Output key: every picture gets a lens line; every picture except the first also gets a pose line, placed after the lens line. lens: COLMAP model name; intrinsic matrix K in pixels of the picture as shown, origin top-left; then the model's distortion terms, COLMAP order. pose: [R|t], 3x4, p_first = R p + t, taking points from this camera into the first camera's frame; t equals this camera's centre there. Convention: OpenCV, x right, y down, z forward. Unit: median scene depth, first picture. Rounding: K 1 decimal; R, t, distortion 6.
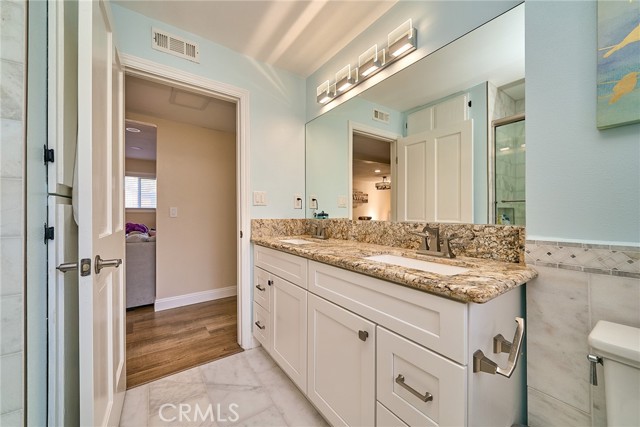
lens RADIAL K [[234.8, 0, 309.9], [0, 234.8, 213.1], [0, 0, 1]] dist [-0.000571, -0.000138]
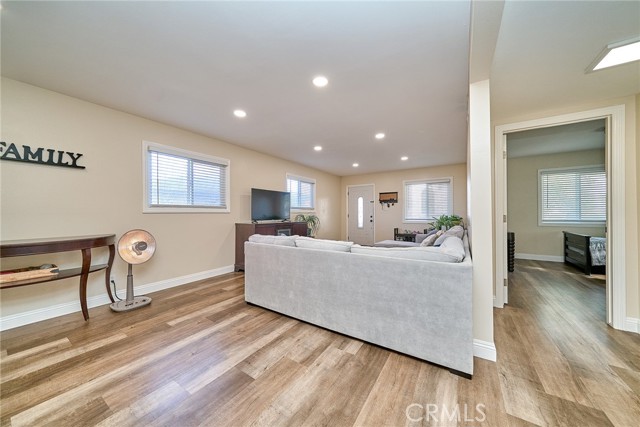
lens RADIAL K [[217.9, 0, 323.5], [0, 217.9, 213.6], [0, 0, 1]] dist [-0.000357, -0.000047]
pose [[0.922852, -0.004504, 0.385128, -1.955420], [0.002886, 0.999984, 0.004779, -0.002941], [-0.385144, -0.003299, 0.922851, 0.902152]]
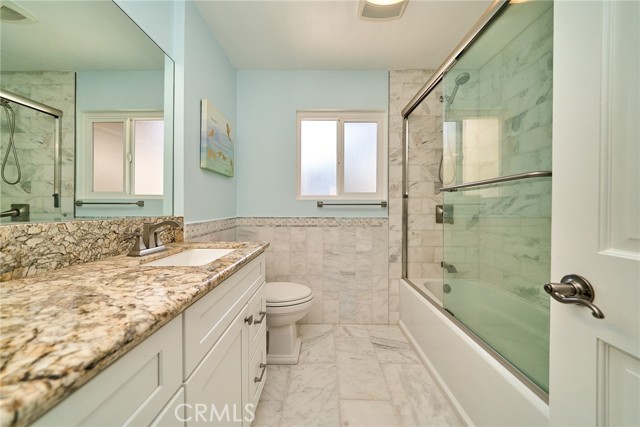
lens RADIAL K [[225.2, 0, 322.3], [0, 225.2, 208.8], [0, 0, 1]] dist [-0.000025, -0.000129]
pose [[-0.823513, -0.002515, 0.567293, -0.329550], [-0.002575, 0.999996, 0.000694, 0.003789], [-0.567292, -0.000889, -0.823516, 0.861622]]
